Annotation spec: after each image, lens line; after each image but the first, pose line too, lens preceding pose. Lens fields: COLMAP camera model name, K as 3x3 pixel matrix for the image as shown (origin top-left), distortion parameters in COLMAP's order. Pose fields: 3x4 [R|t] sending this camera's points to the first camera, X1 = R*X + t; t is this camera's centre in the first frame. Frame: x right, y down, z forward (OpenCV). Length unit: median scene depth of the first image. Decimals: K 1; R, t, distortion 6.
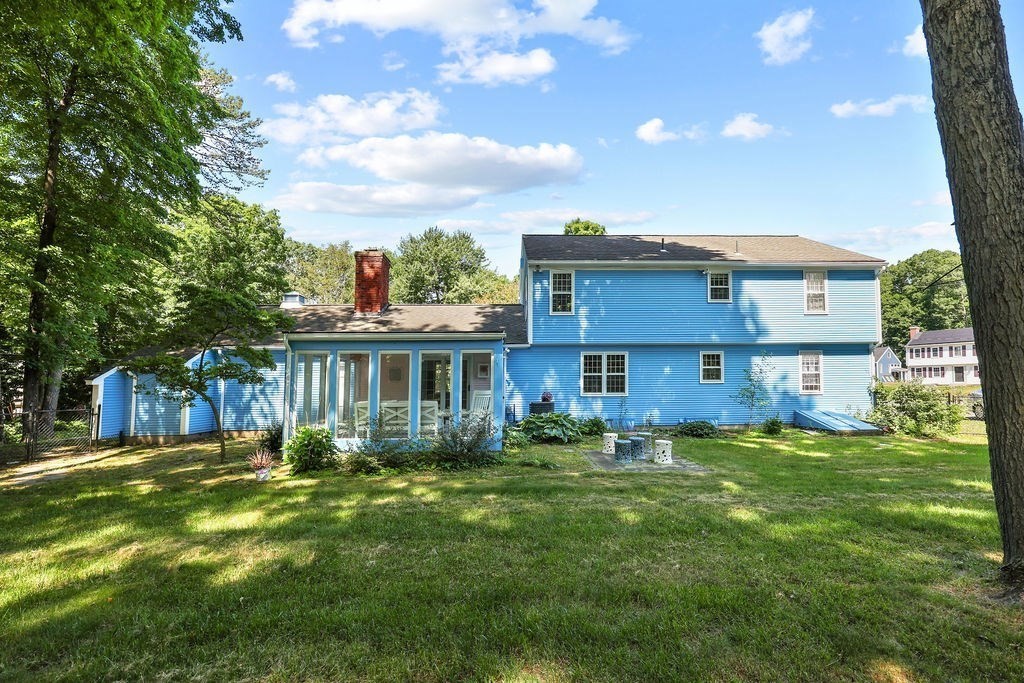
lens RADIAL K [[404.5, 0, 516.2], [0, 404.5, 344.2], [0, 0, 1]] dist [0.001690, 0.000533]
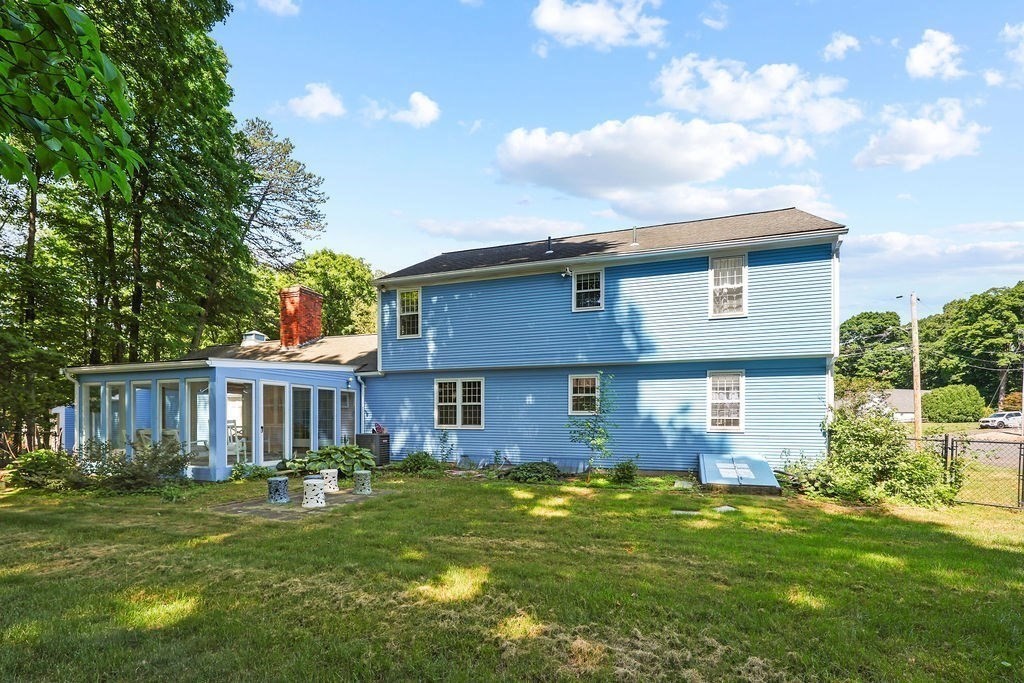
lens RADIAL K [[406.9, 0, 511.3], [0, 406.9, 398.9], [0, 0, 1]] dist [-0.008747, 0.000094]
pose [[0.944974, -0.004439, -0.327116, 0.613009], [0.023823, 0.998187, 0.055273, 0.017346], [0.326277, -0.060024, 0.943366, 0.207944]]
